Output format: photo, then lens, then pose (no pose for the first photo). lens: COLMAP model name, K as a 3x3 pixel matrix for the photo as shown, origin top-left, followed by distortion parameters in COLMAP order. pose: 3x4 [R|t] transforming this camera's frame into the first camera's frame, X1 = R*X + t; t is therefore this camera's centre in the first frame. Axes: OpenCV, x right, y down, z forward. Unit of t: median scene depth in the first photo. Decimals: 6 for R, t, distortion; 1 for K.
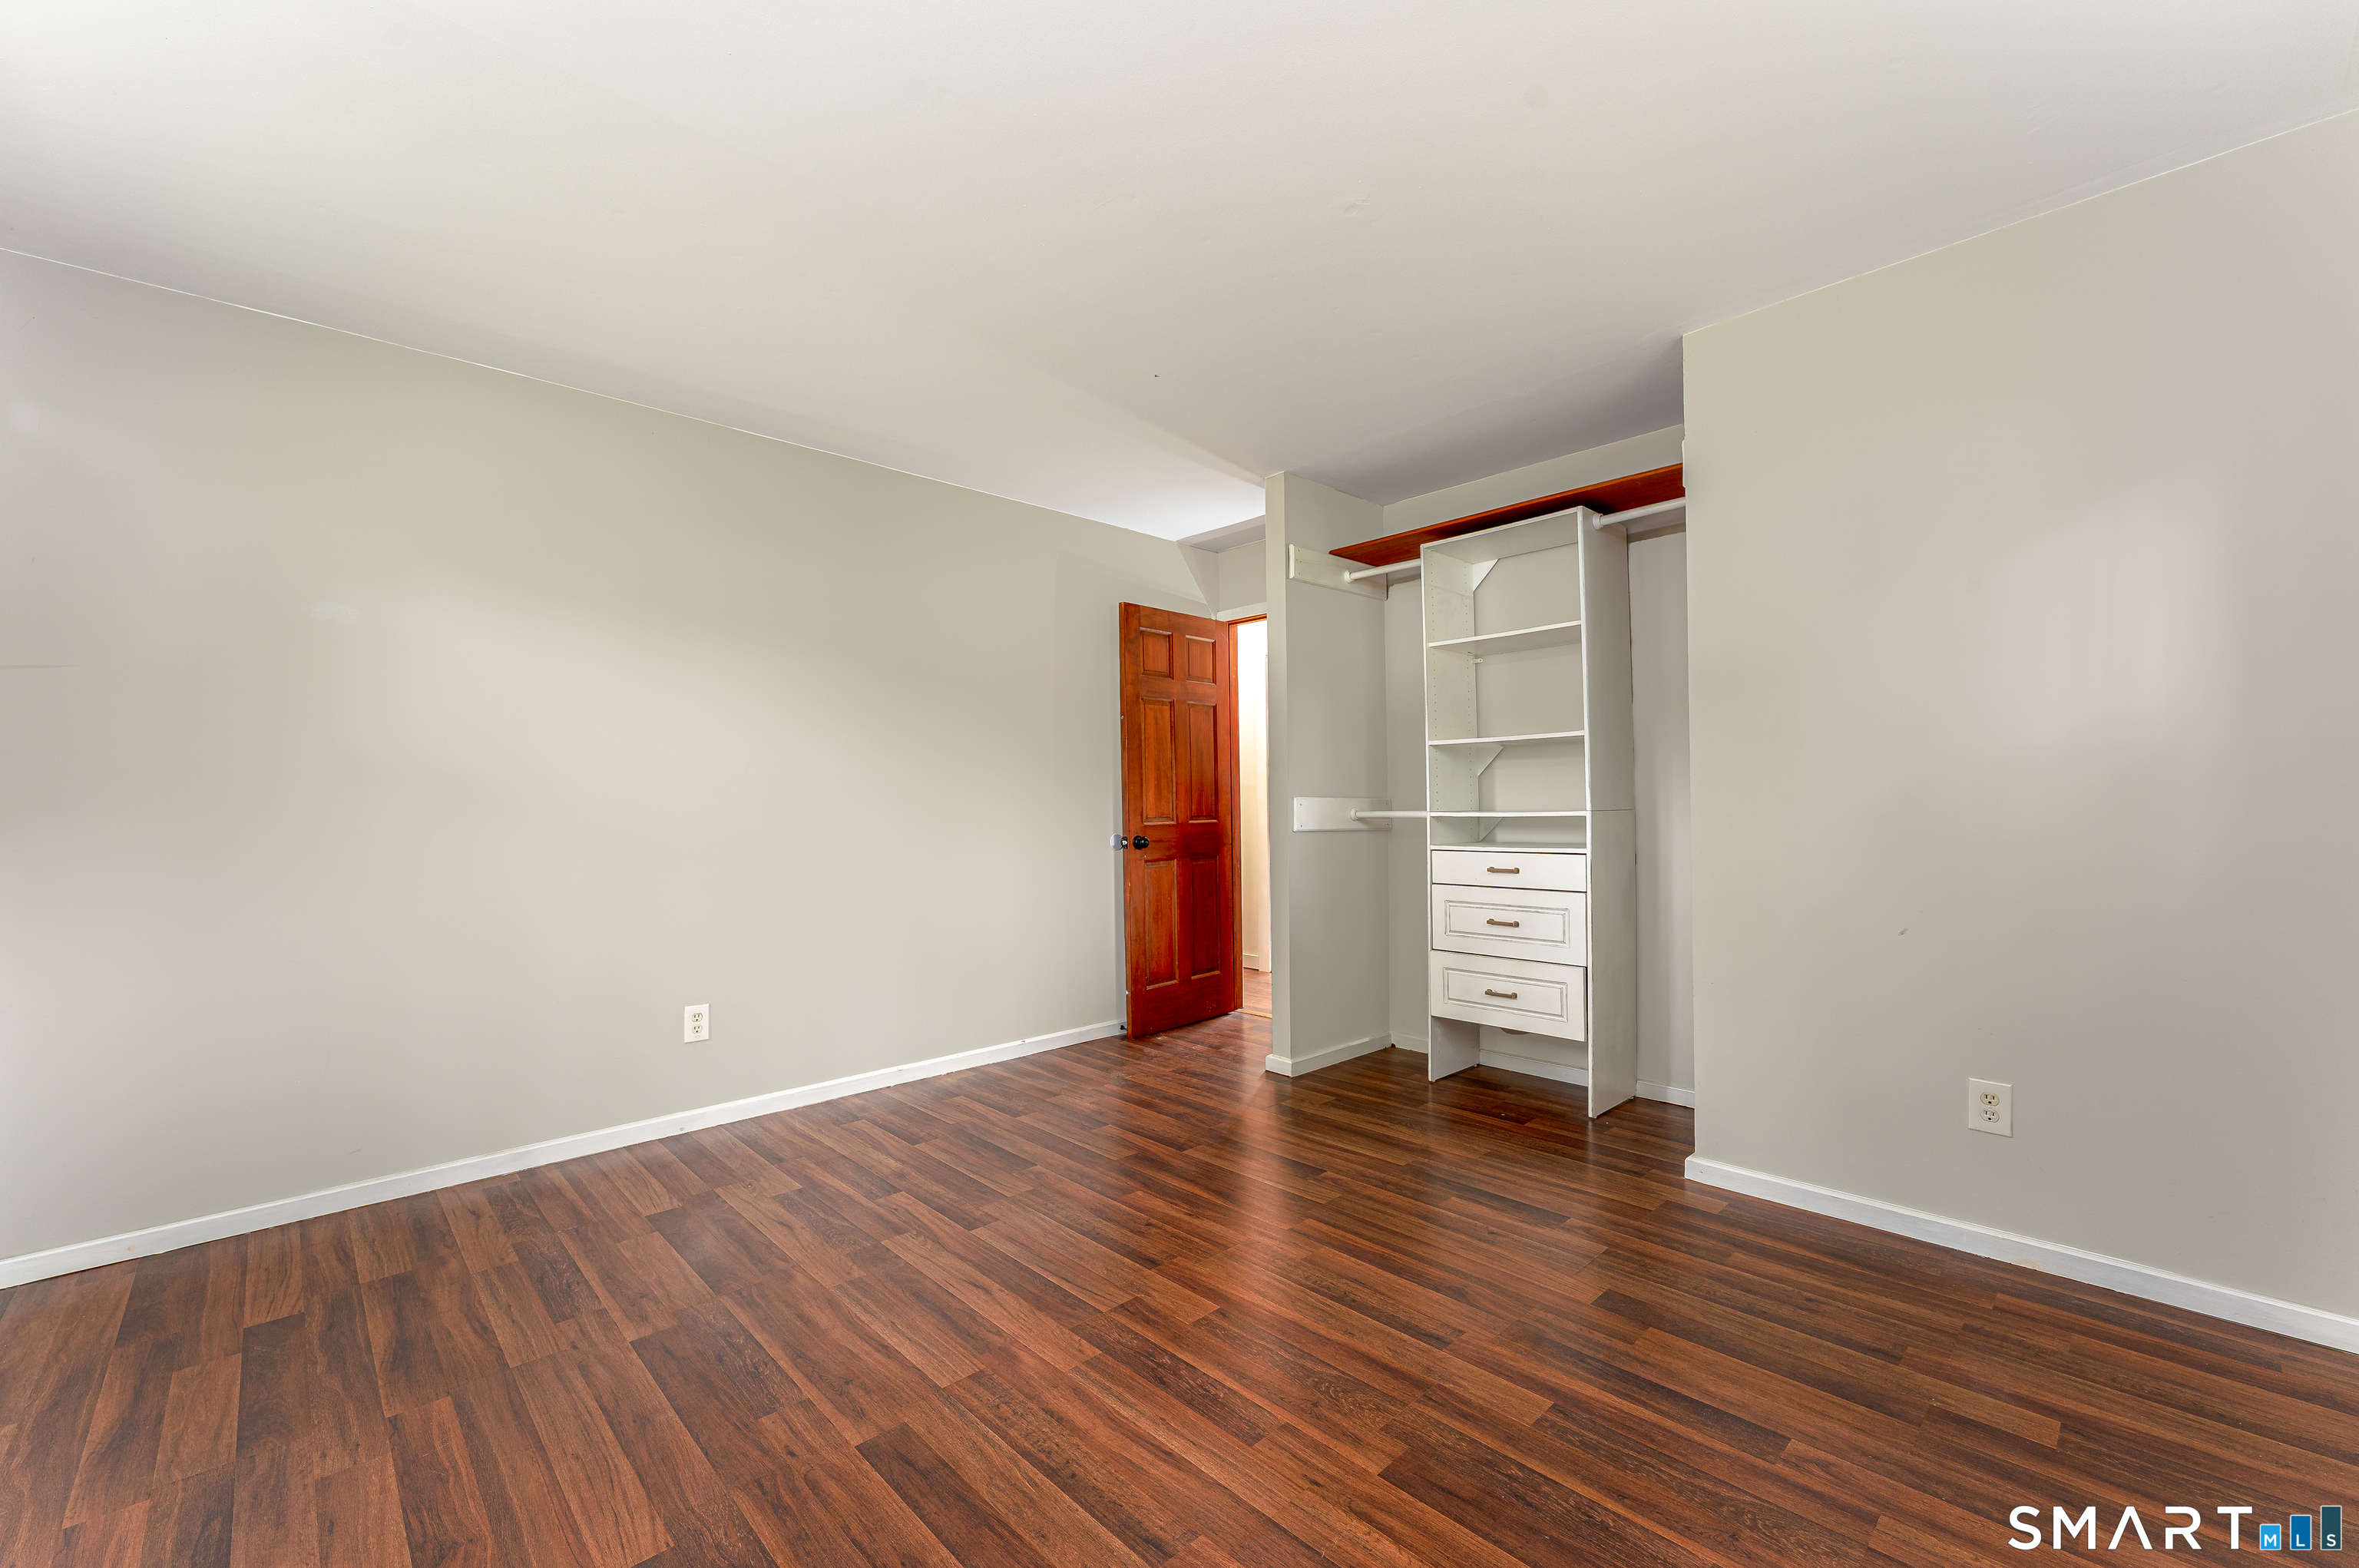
lens RADIAL K [[953.5, 0, 1181.6], [0, 953.5, 796.7], [0, 0, 1]] dist [-0.003359, -0.000215]
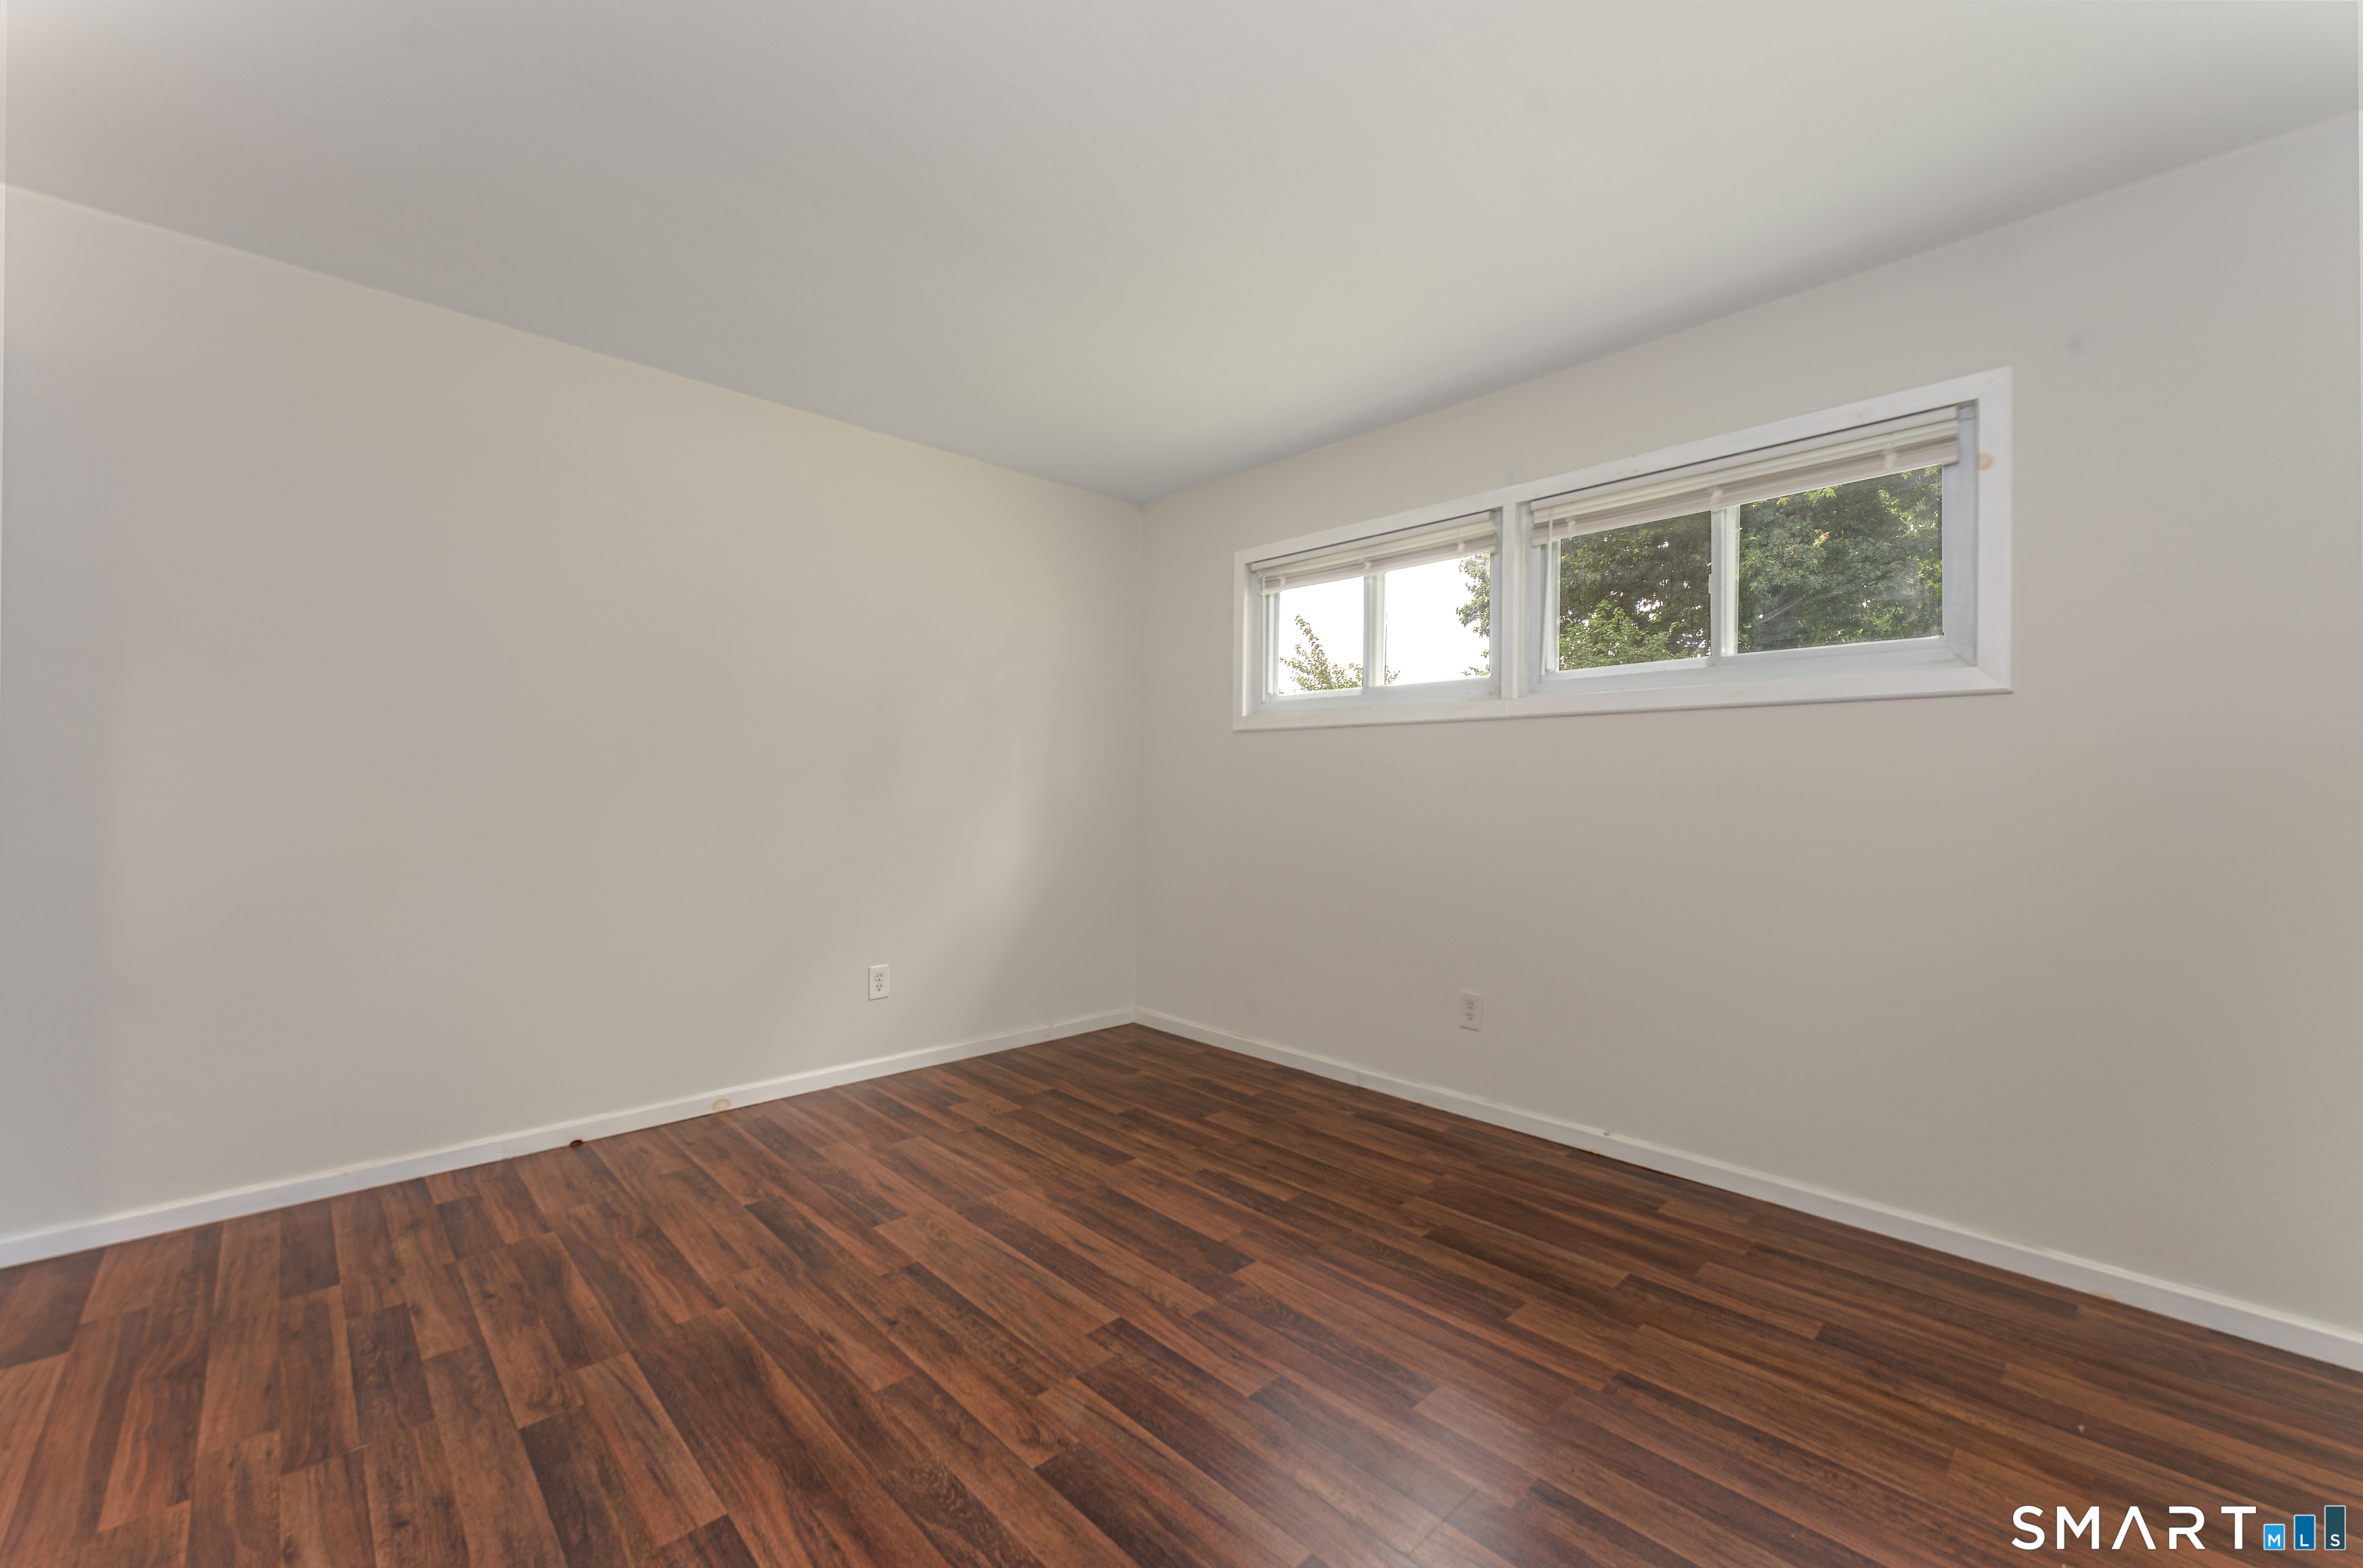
lens RADIAL K [[955.0, 0, 1166.2], [0, 955.0, 788.0], [0, 0, 1]] dist [-0.003359, -0.000215]
pose [[-0.999974, 0.000676, 0.007152, -0.227197], [0.000638, 0.999986, -0.005316, 0.011749], [-0.007156, -0.005311, -0.999960, 1.524249]]
